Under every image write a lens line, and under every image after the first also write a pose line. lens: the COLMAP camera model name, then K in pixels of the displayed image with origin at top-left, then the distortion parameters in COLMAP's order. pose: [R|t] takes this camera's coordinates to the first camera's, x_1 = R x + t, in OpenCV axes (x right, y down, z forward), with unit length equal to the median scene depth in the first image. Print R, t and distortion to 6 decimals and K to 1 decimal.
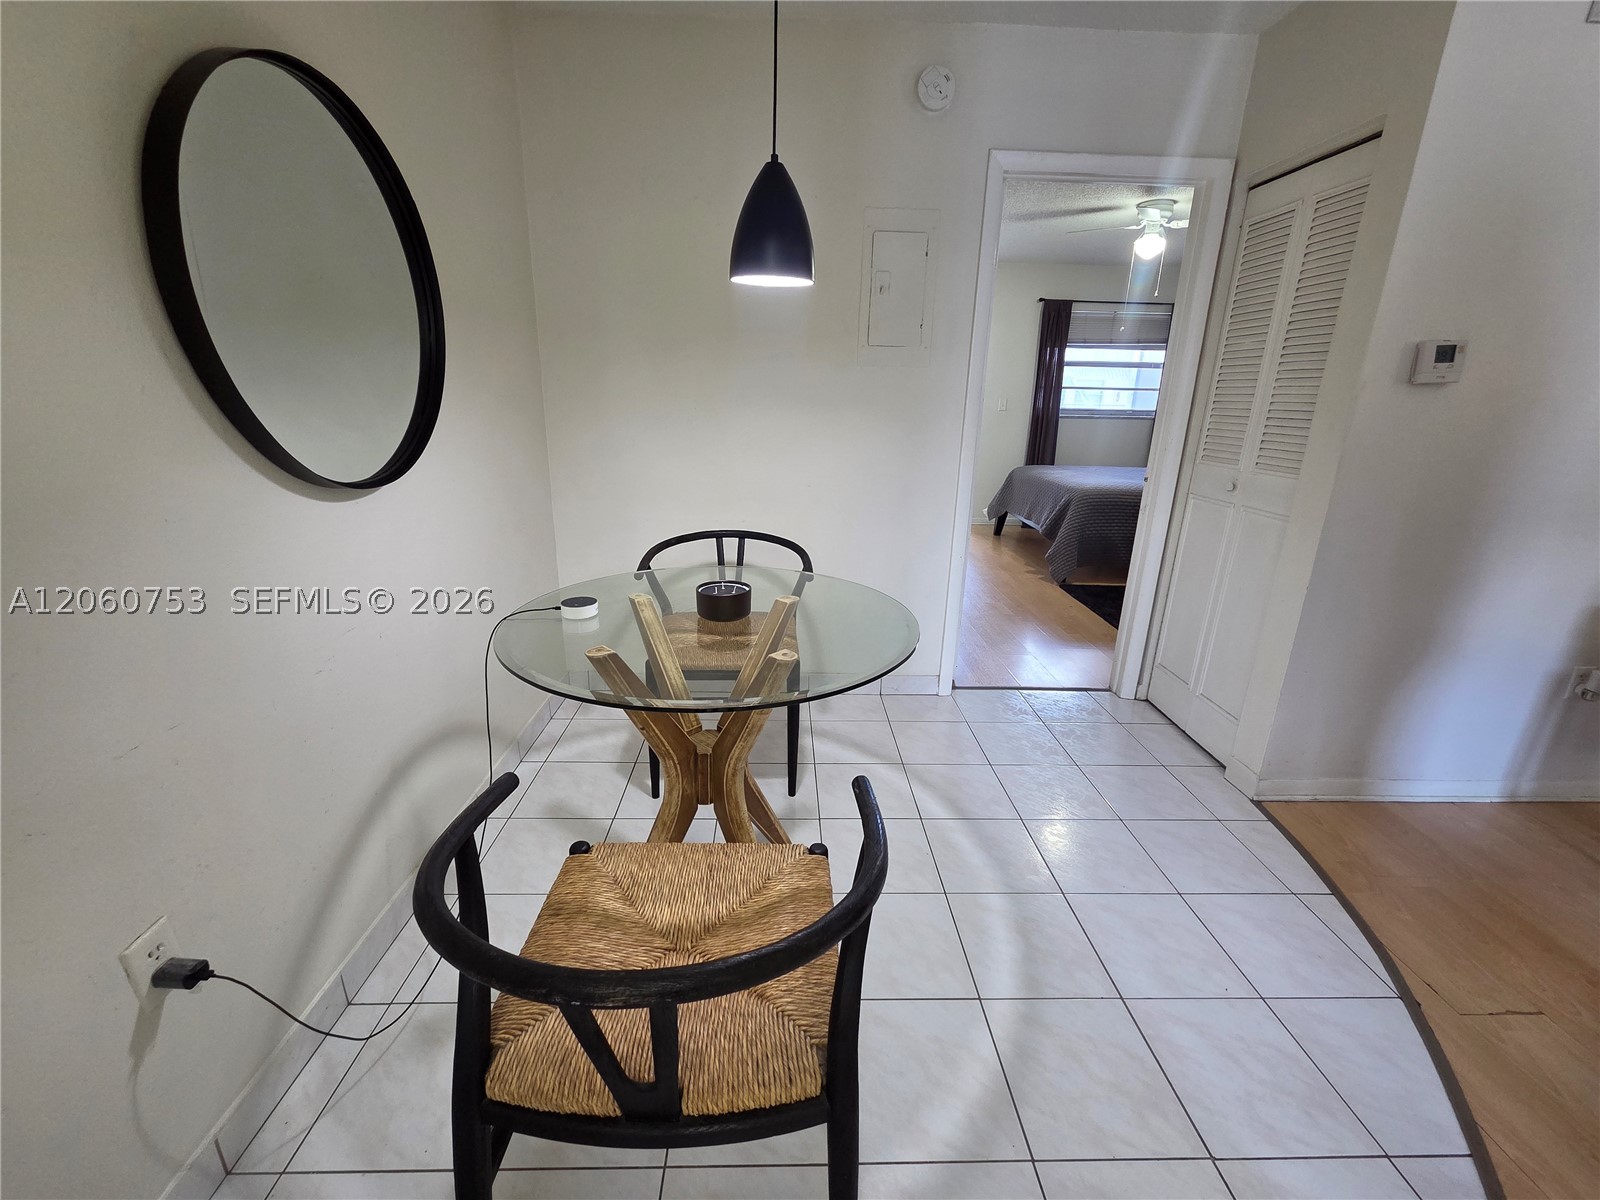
lens RADIAL K [[656.8, 0, 797.3], [0, 656.8, 588.1], [0, 0, 1]] dist [-0.000157, 0.000246]
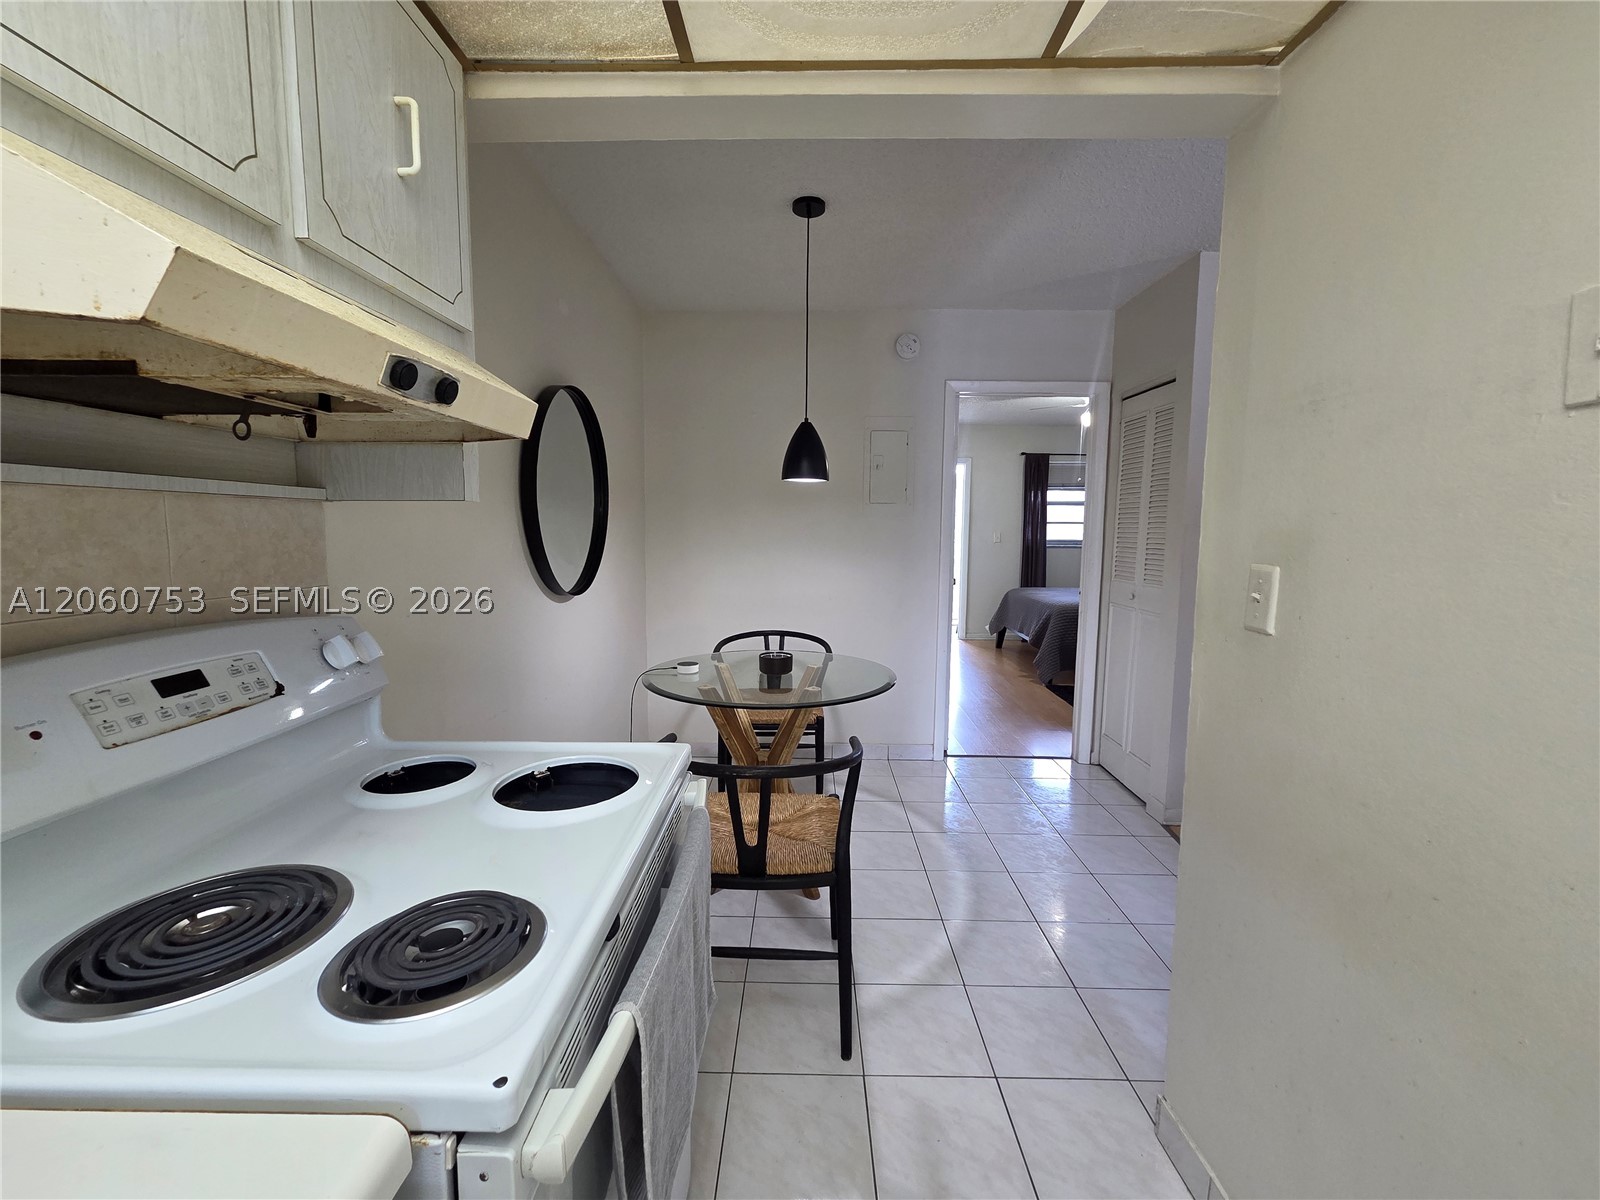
lens RADIAL K [[656.8, 0, 797.3], [0, 656.8, 588.1], [0, 0, 1]] dist [-0.000157, 0.000246]
pose [[0.999096, -0.009620, -0.041404, 0.006530], [0.001442, 0.981167, -0.193156, 0.094704], [0.042483, 0.192922, 0.980294, -0.392119]]
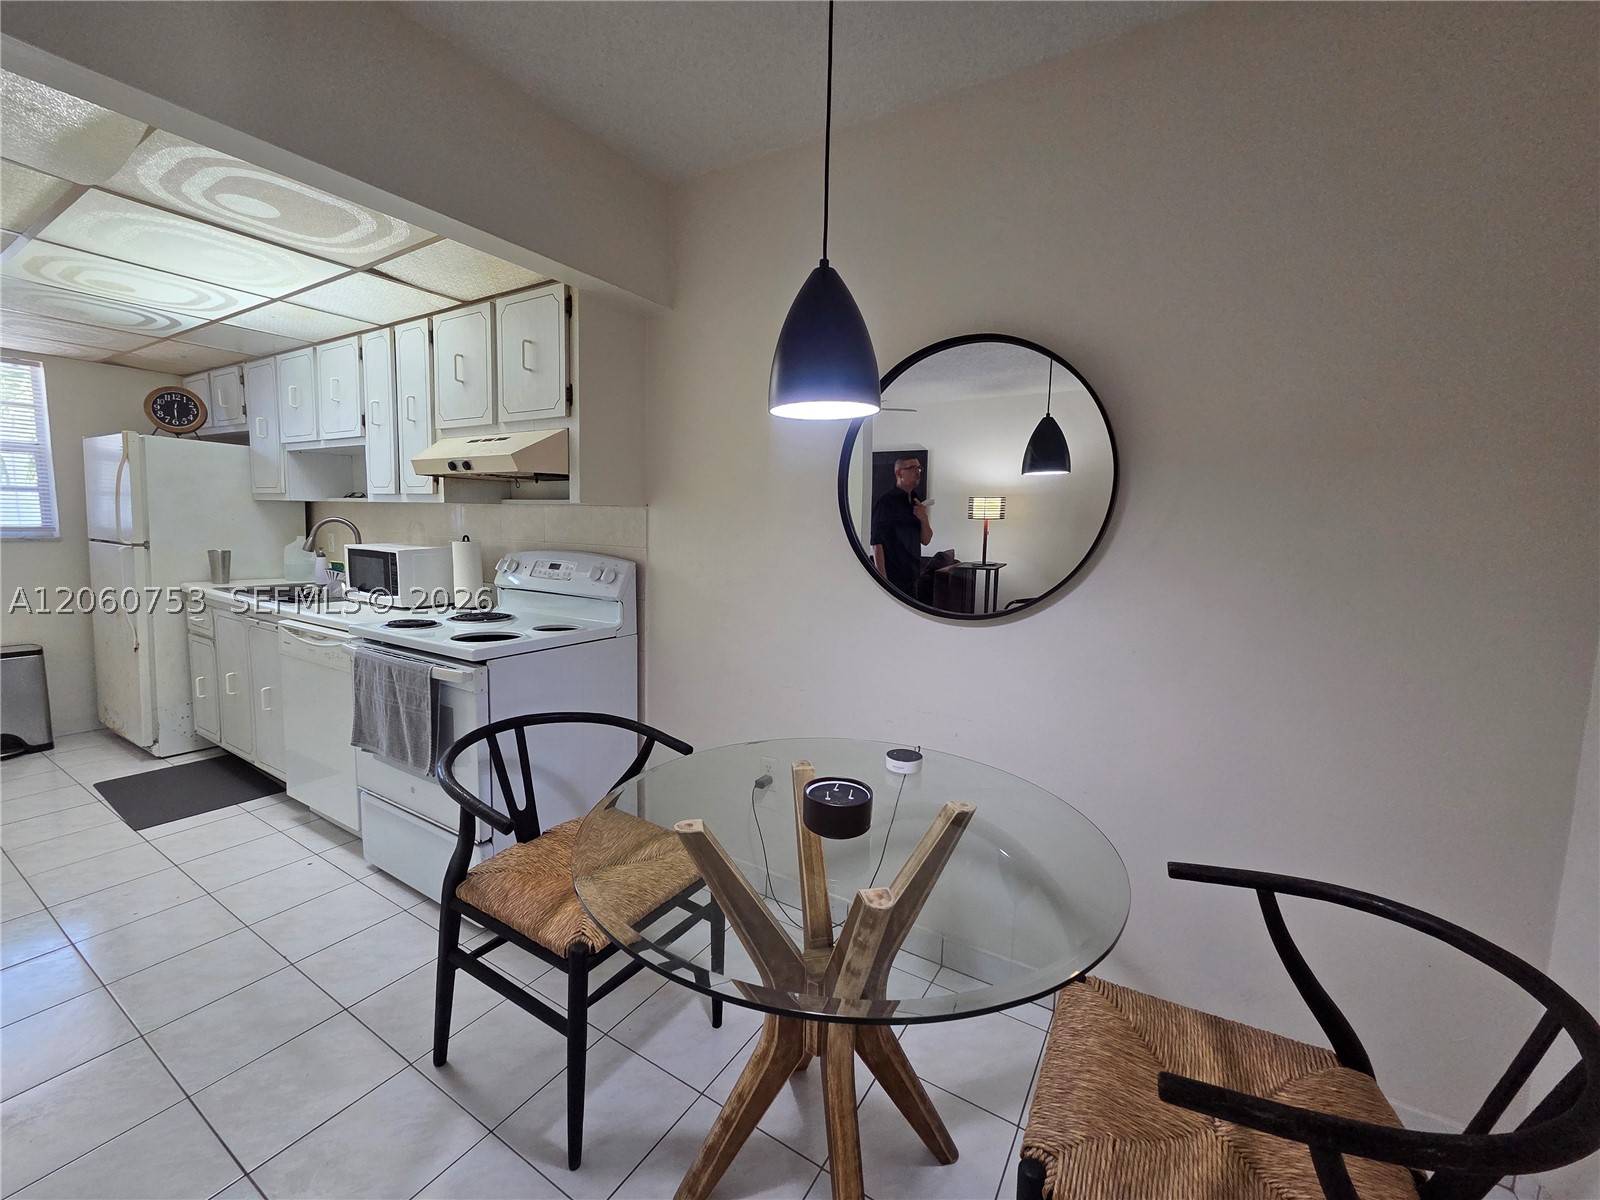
lens RADIAL K [[656.8, 0, 797.3], [0, 656.8, 588.1], [0, 0, 1]] dist [-0.000157, 0.000246]
pose [[-0.547683, 0.052258, -0.835052, 0.345408], [-0.272727, 0.932387, 0.237221, -0.248409], [0.790989, 0.357663, -0.496401, 0.784651]]
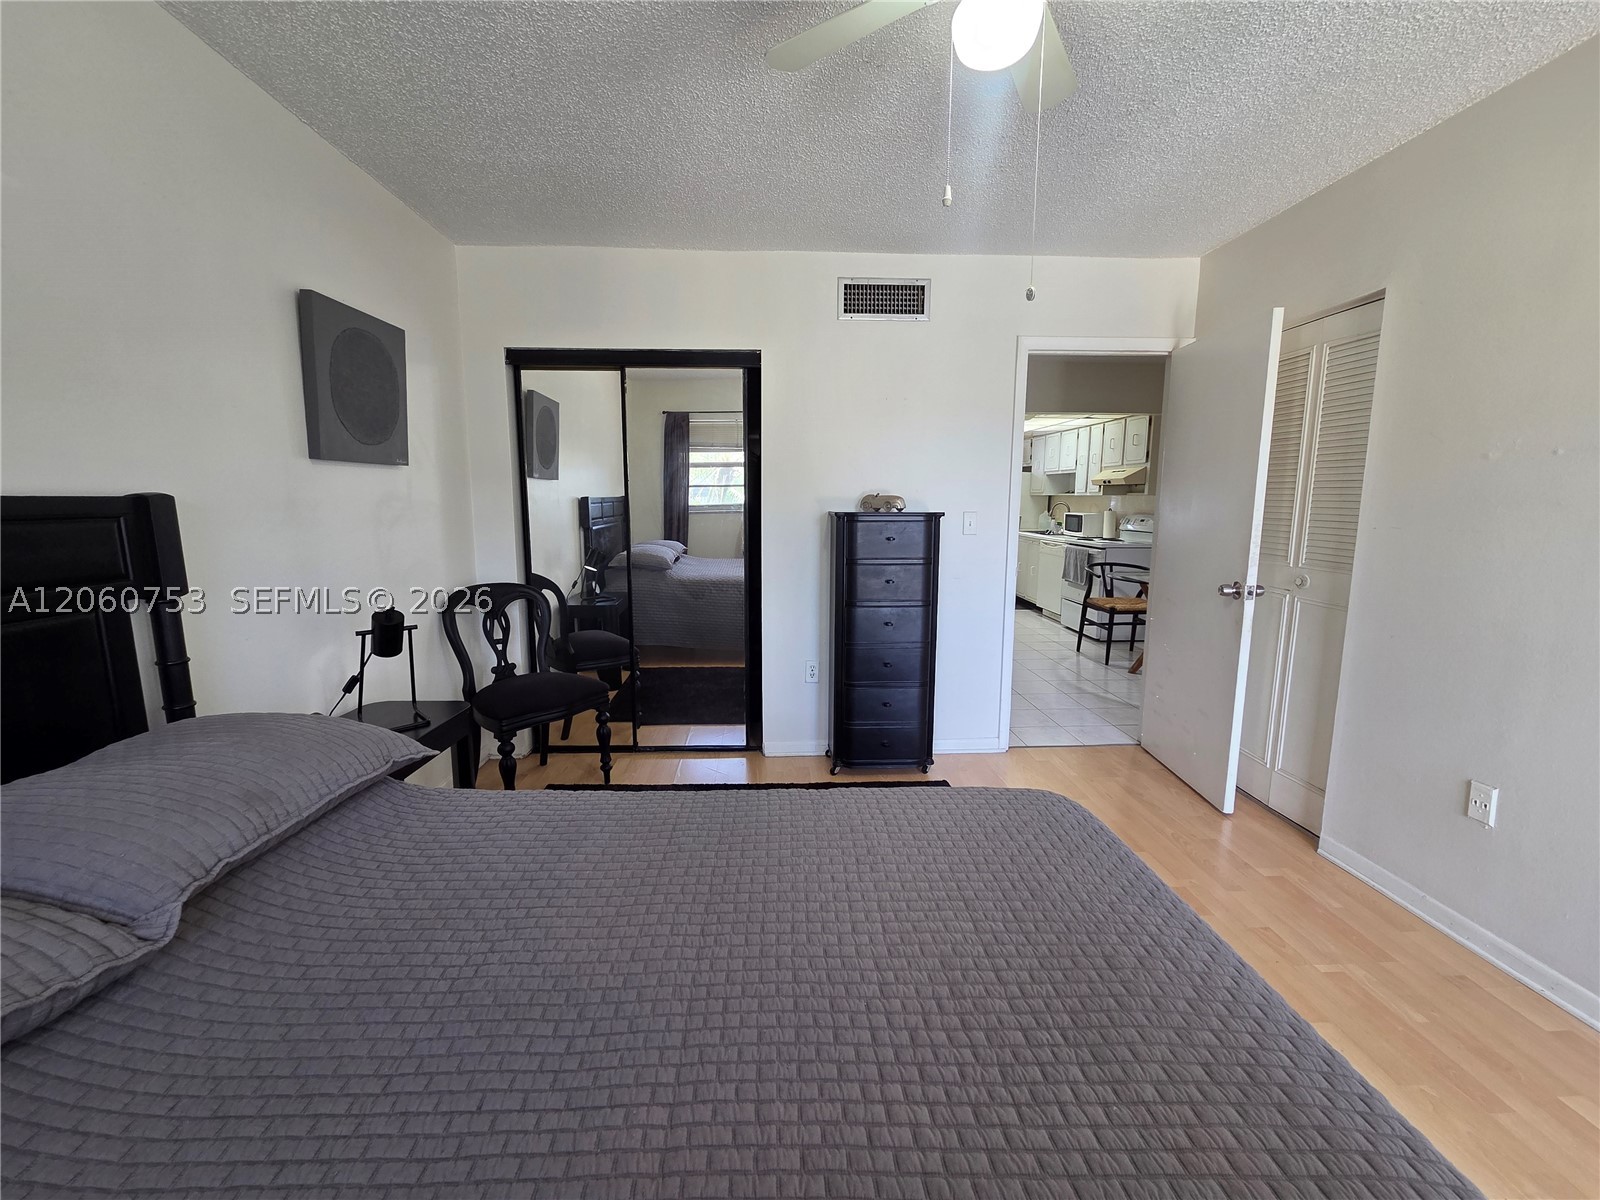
lens RADIAL K [[656.8, 0, 797.3], [0, 656.8, 588.1], [0, 0, 1]] dist [-0.000157, 0.000246]
pose [[-0.999367, -0.023209, -0.026951, 1.087837], [-0.032298, 0.909537, 0.414366, -0.704980], [0.014896, 0.414974, -0.909711, 2.367163]]
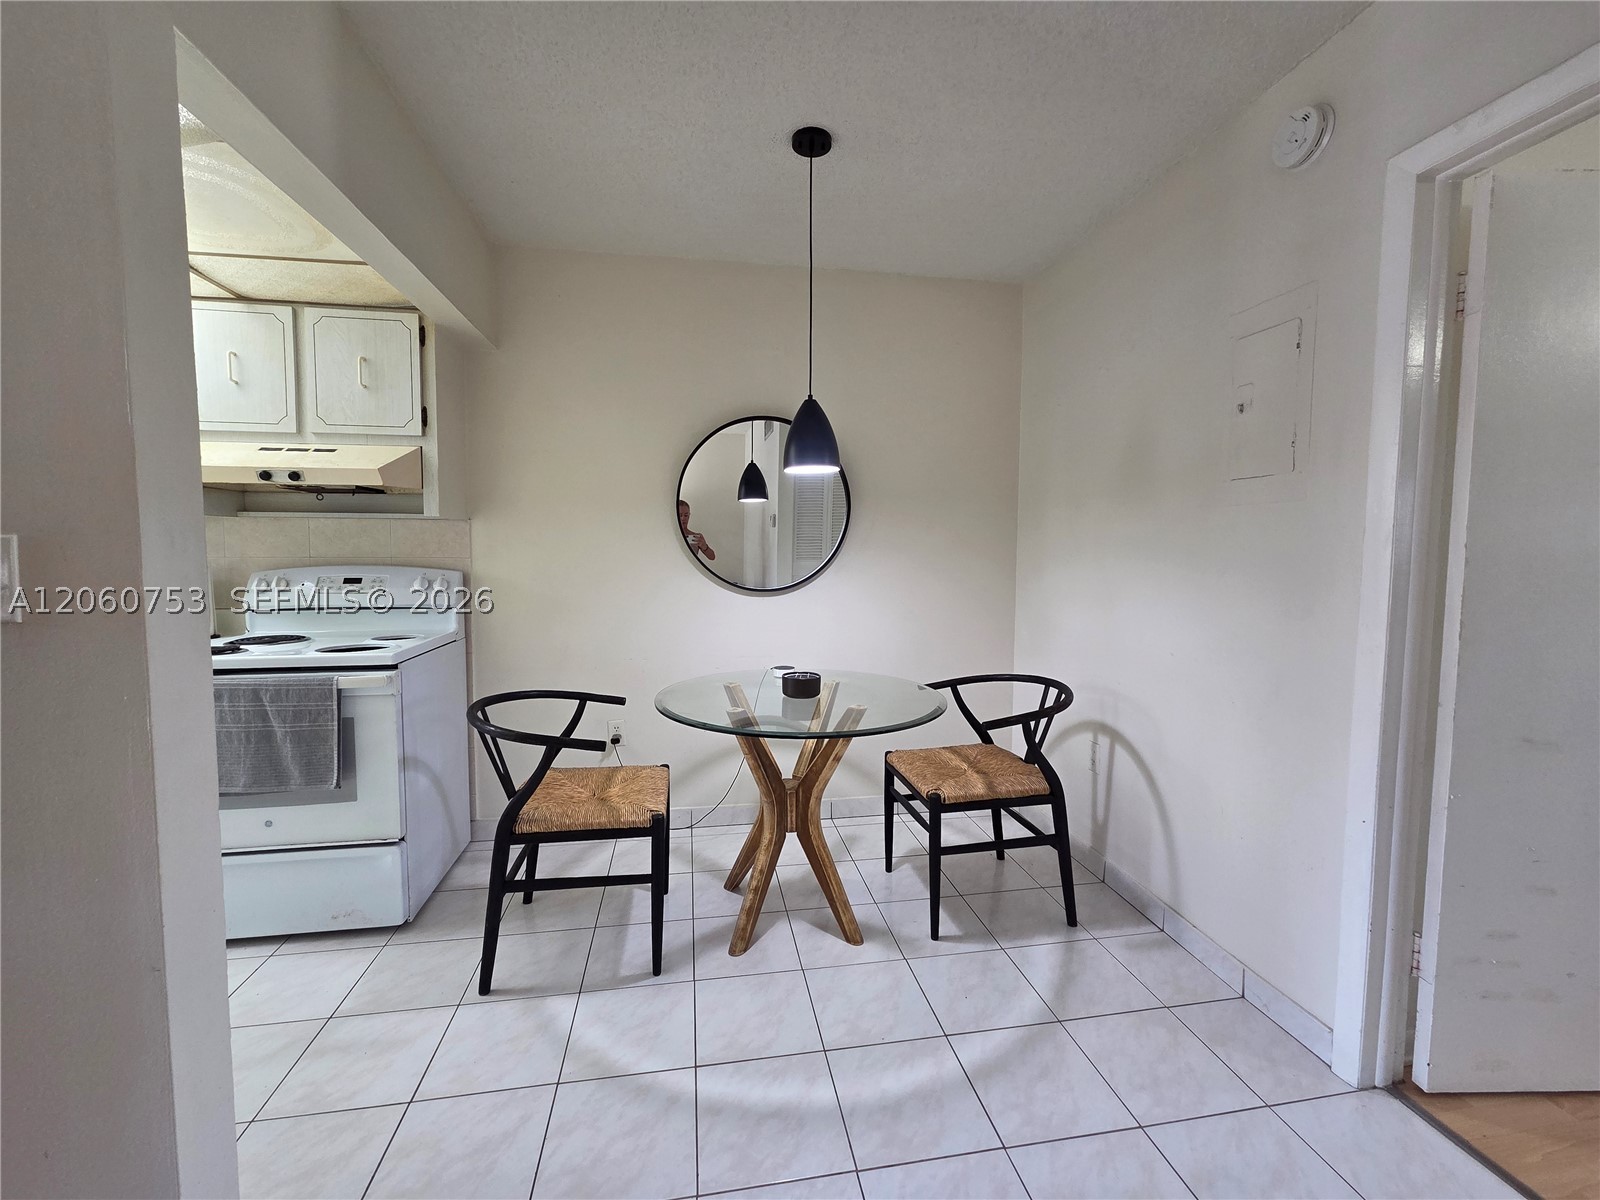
lens RADIAL K [[656.8, 0, 797.3], [0, 656.8, 588.1], [0, 0, 1]] dist [-0.000157, 0.000246]
pose [[0.138778, 0.042892, -0.989394, 0.796278], [-0.285251, 0.958452, 0.001539, -0.113897], [0.948352, 0.282012, 0.145247, 0.455183]]
